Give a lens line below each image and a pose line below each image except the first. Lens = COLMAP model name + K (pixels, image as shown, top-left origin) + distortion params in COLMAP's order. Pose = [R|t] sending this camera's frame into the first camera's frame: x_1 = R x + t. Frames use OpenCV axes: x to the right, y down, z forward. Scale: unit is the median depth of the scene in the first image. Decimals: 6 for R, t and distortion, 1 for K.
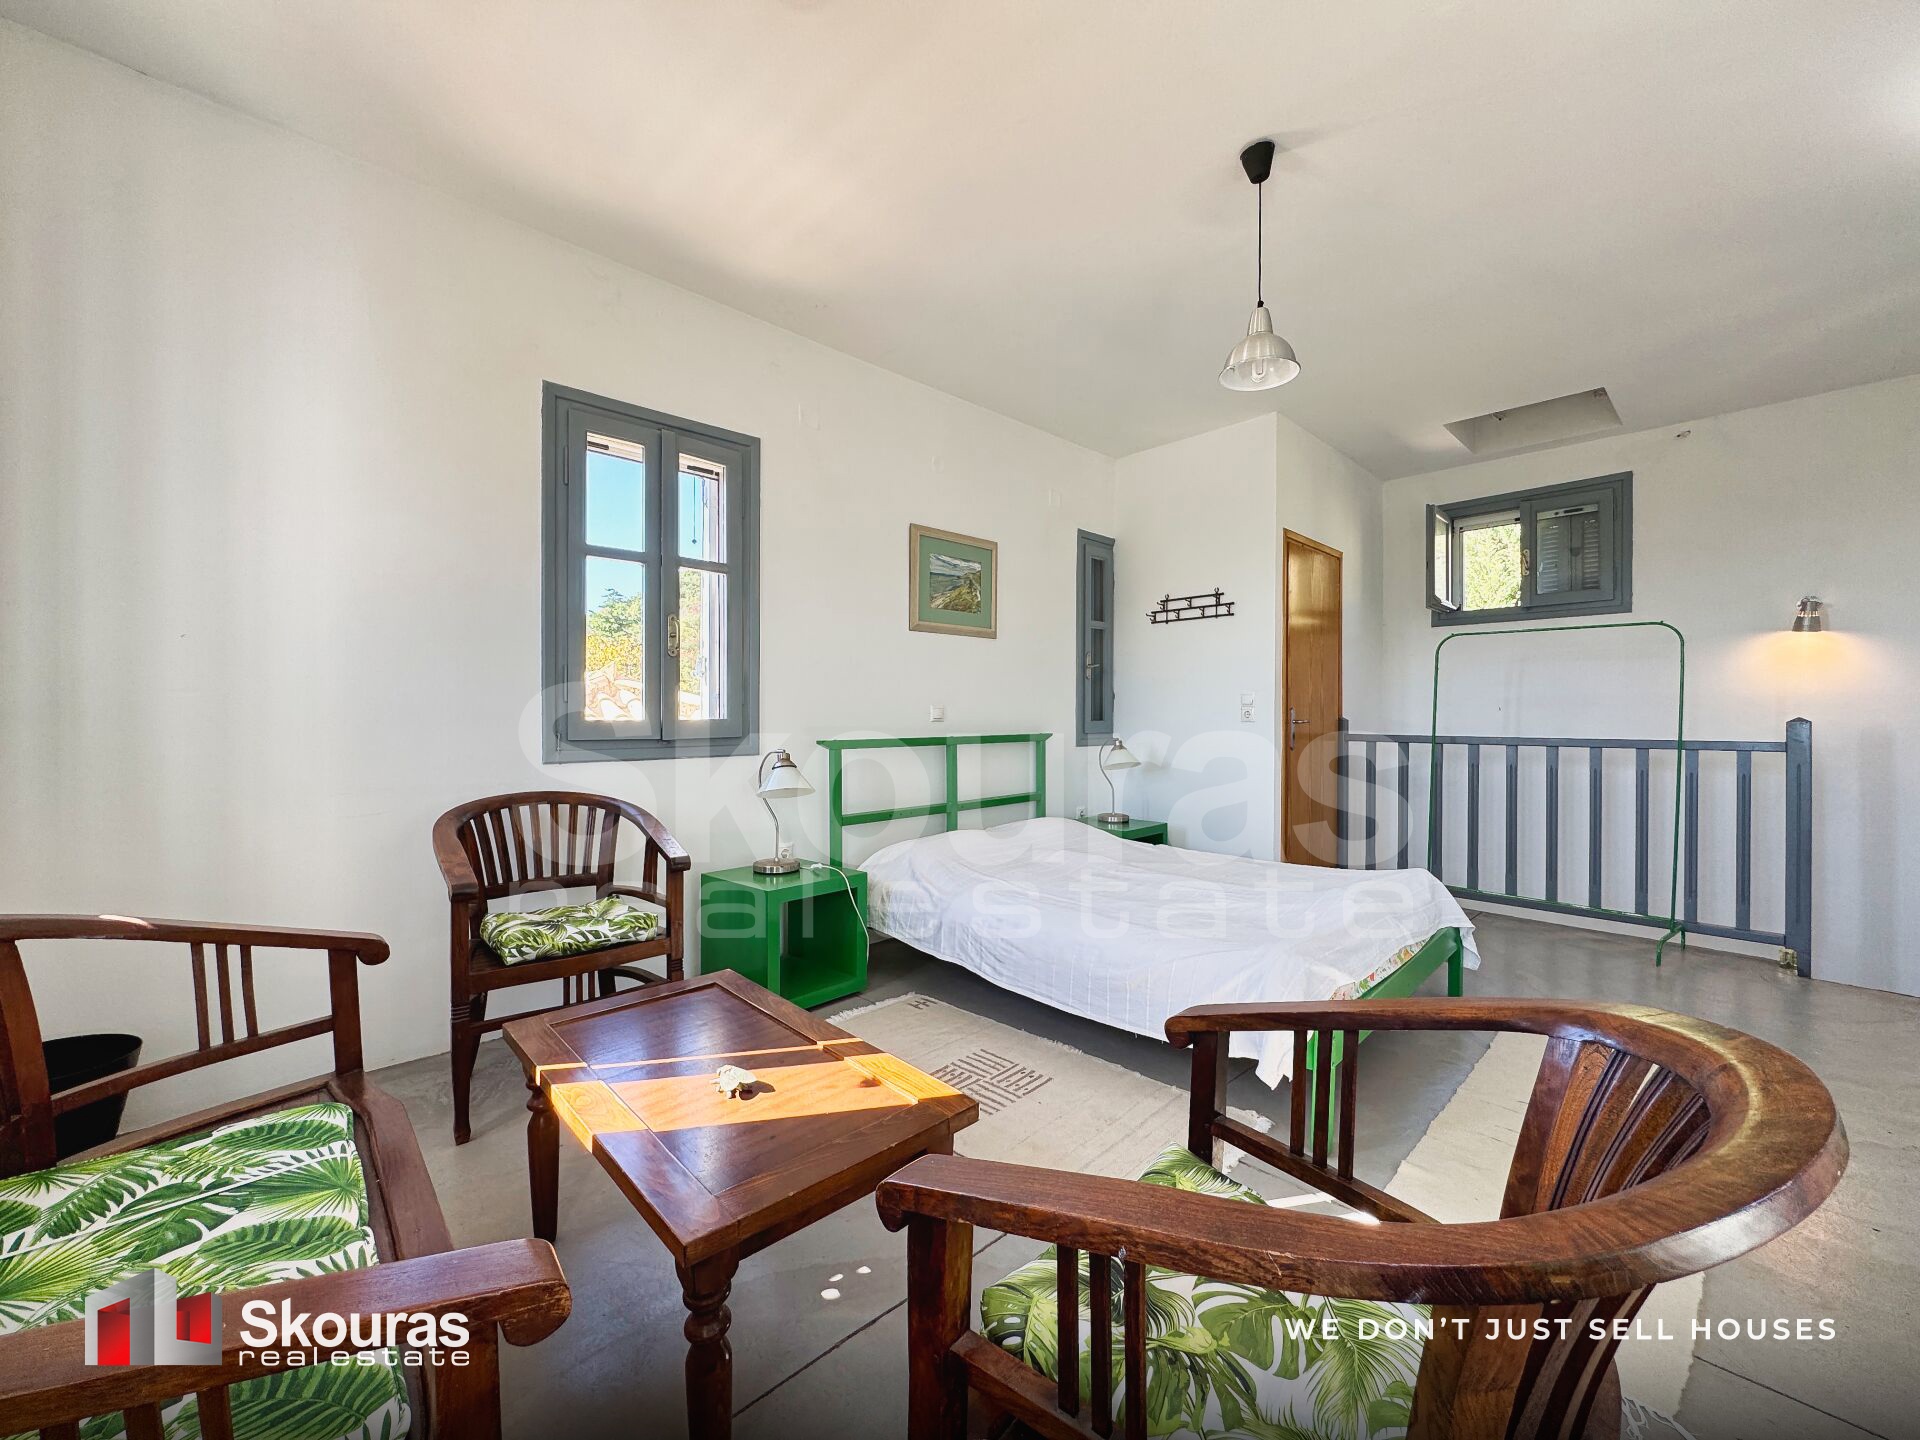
lens RADIAL K [[774.3, 0, 960.7], [0, 774.3, 724.0], [0, 0, 1]] dist [-0.003075, -0.000200]
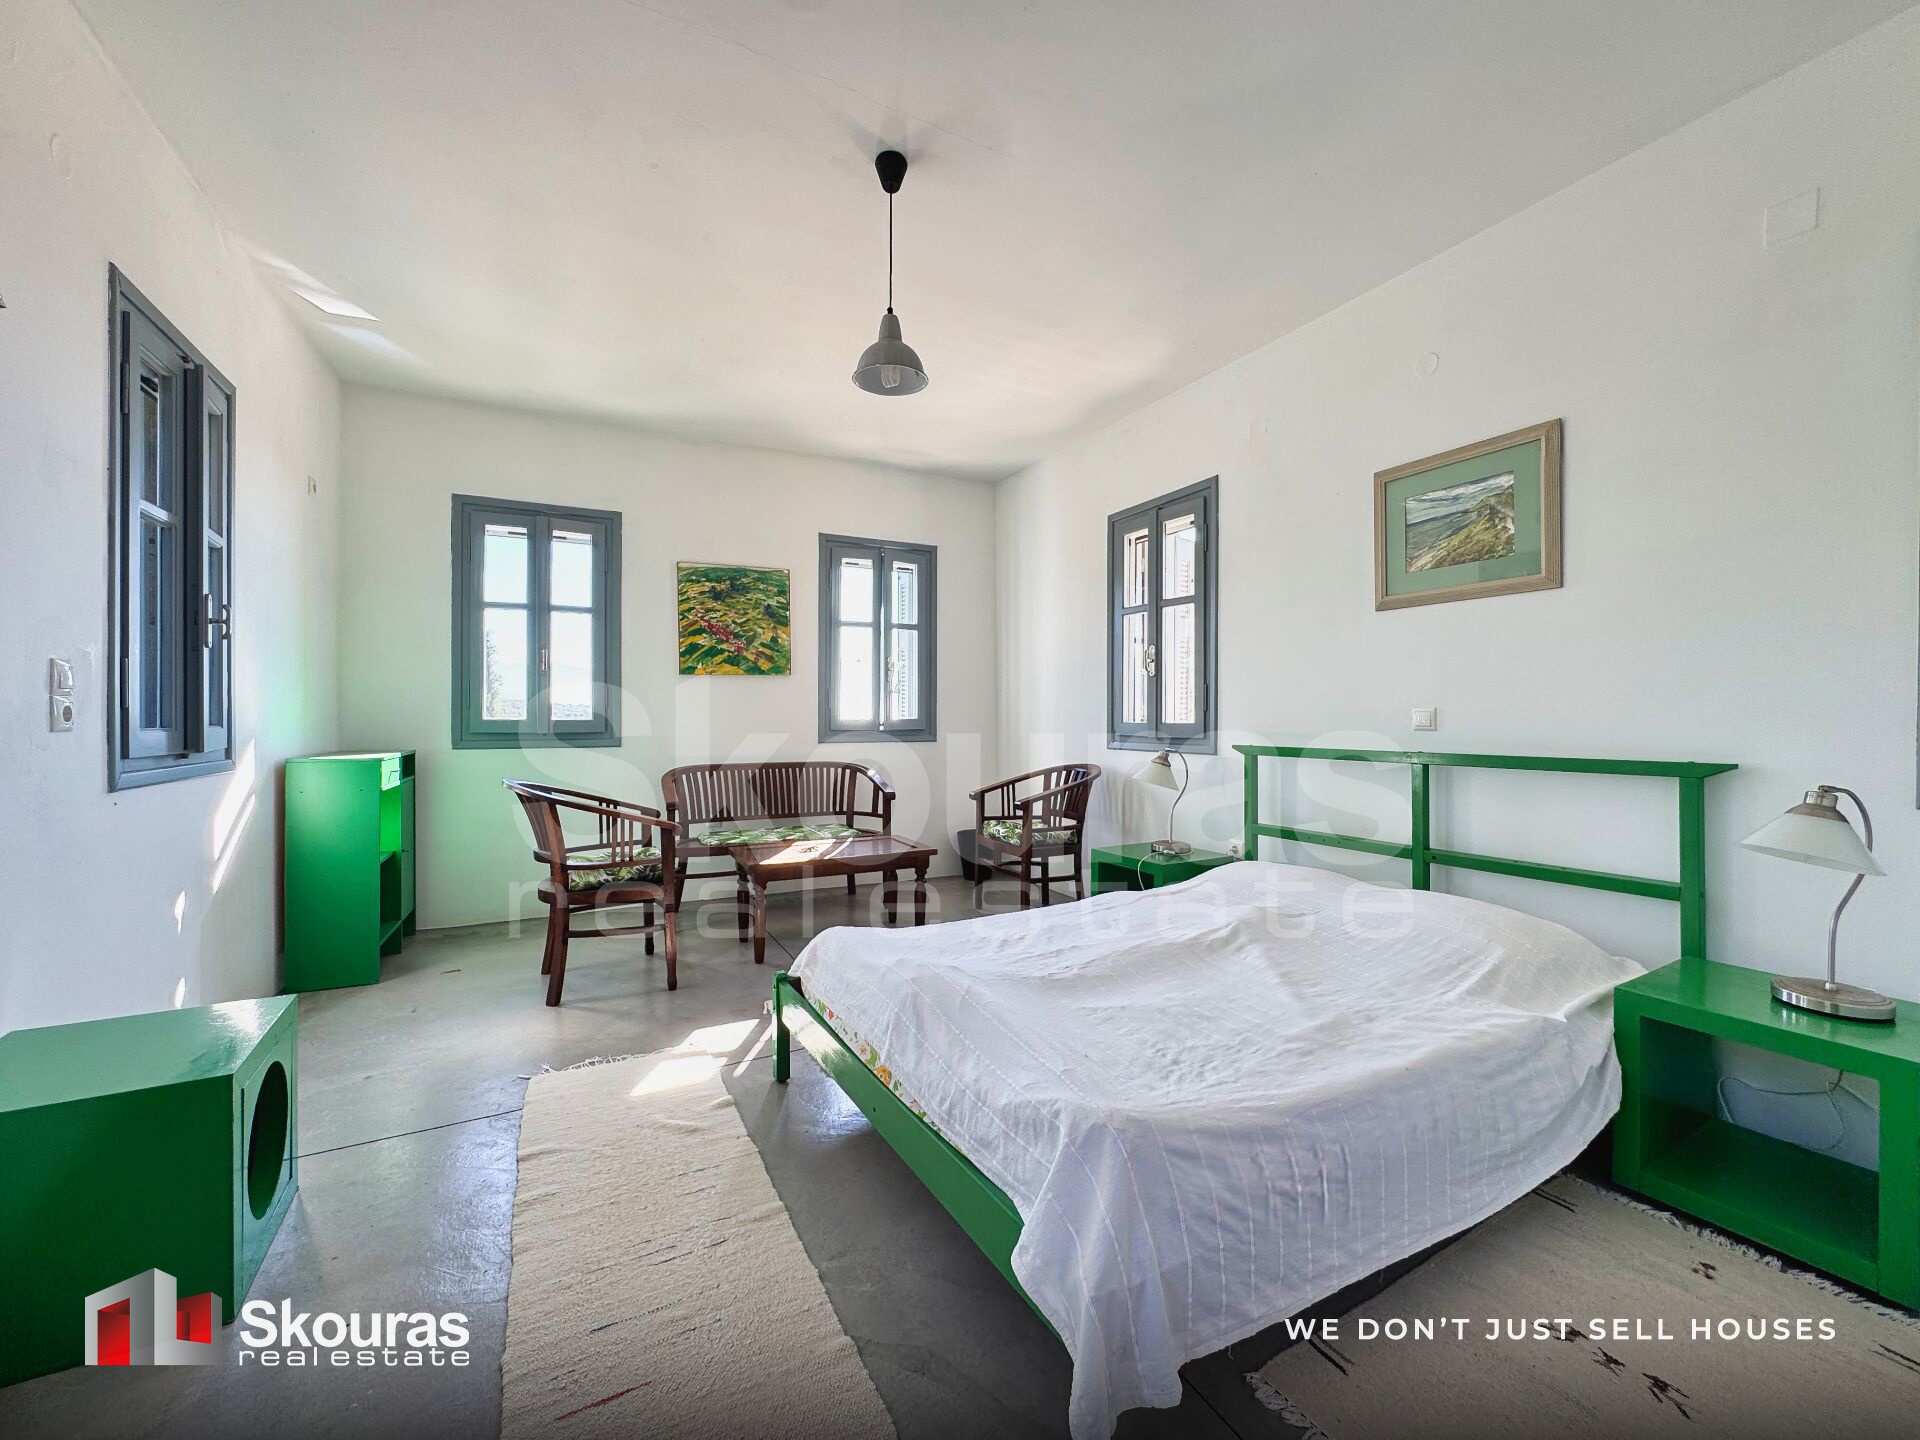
lens RADIAL K [[774.3, 0, 966.0], [0, 774.3, 714.6], [0, 0, 1]] dist [-0.003075, -0.000200]
pose [[-0.272002, -0.006108, -0.962277, 0.763506], [-0.015316, 0.999881, -0.002017, -0.009365], [0.962175, 0.014190, -0.272063, 0.791305]]
